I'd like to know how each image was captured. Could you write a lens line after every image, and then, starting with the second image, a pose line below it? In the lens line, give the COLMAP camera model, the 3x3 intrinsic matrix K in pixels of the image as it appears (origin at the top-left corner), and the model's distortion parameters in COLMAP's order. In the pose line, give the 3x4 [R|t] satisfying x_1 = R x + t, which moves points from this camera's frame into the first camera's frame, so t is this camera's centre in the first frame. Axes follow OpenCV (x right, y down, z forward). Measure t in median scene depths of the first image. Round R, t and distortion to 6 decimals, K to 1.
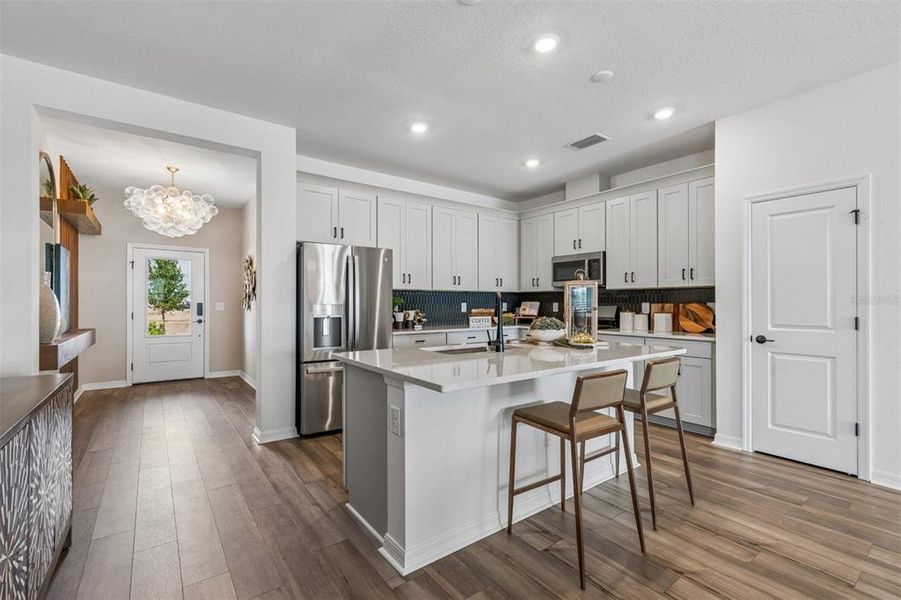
lens RADIAL K [[399.7, 0, 443.5], [0, 399.7, 302.0], [0, 0, 1]] dist [0.004109, -0.002063]
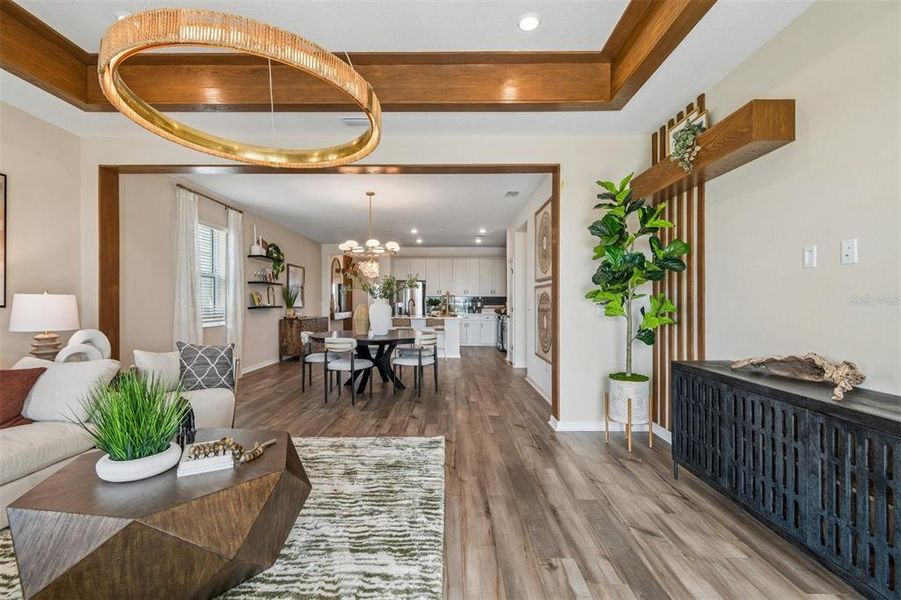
lens RADIAL K [[399.7, 0, 448.3], [0, 399.7, 306.5], [0, 0, 1]] dist [0.004109, -0.002063]
pose [[0.804531, 0.006858, -0.593872, 1.363278], [0.001416, 0.999908, 0.013464, -0.004045], [0.593909, -0.011673, 0.804447, -0.890067]]
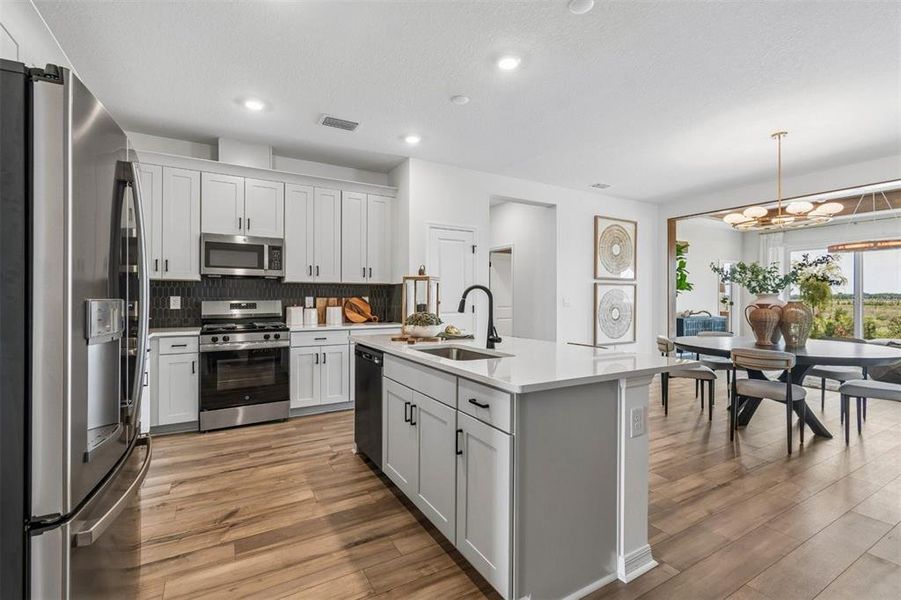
lens RADIAL K [[399.7, 0, 447.6], [0, 399.7, 297.0], [0, 0, 1]] dist [0.004109, -0.002063]
pose [[0.110877, 0.001363, 0.993833, -0.441713], [-0.004326, 0.999990, -0.000889, 0.001707], [-0.993825, -0.004201, 0.110882, 0.535594]]
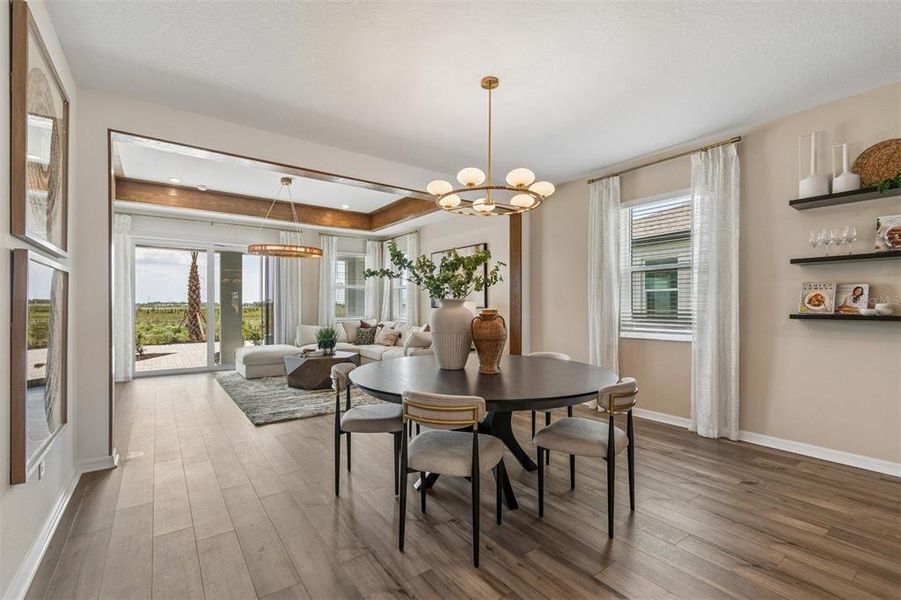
lens RADIAL K [[399.7, 0, 447.3], [0, 399.7, 306.6], [0, 0, 1]] dist [0.004109, -0.002063]
pose [[-0.999986, -0.000234, 0.005198, 0.506246], [-0.000237, 1.000000, -0.000668, 0.001970], [-0.005198, -0.000669, -0.999986, 0.550874]]
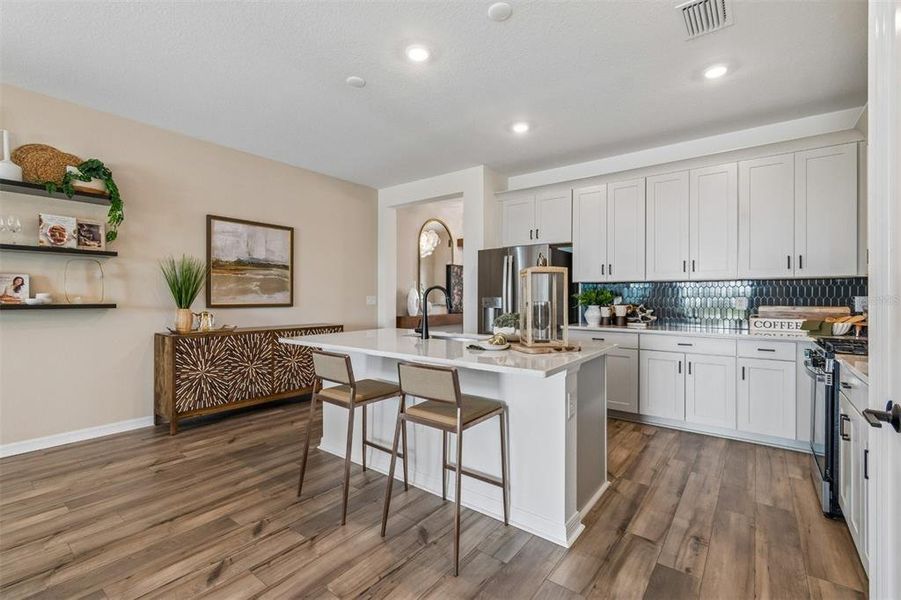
lens RADIAL K [[399.7, 0, 448.5], [0, 399.7, 296.8], [0, 0, 1]] dist [0.004109, -0.002063]
pose [[0.278198, 0.001037, -0.960523, 0.670812], [0.000372, 0.999999, 0.001187, 0.001479], [0.960524, -0.000687, 0.278197, 0.401973]]
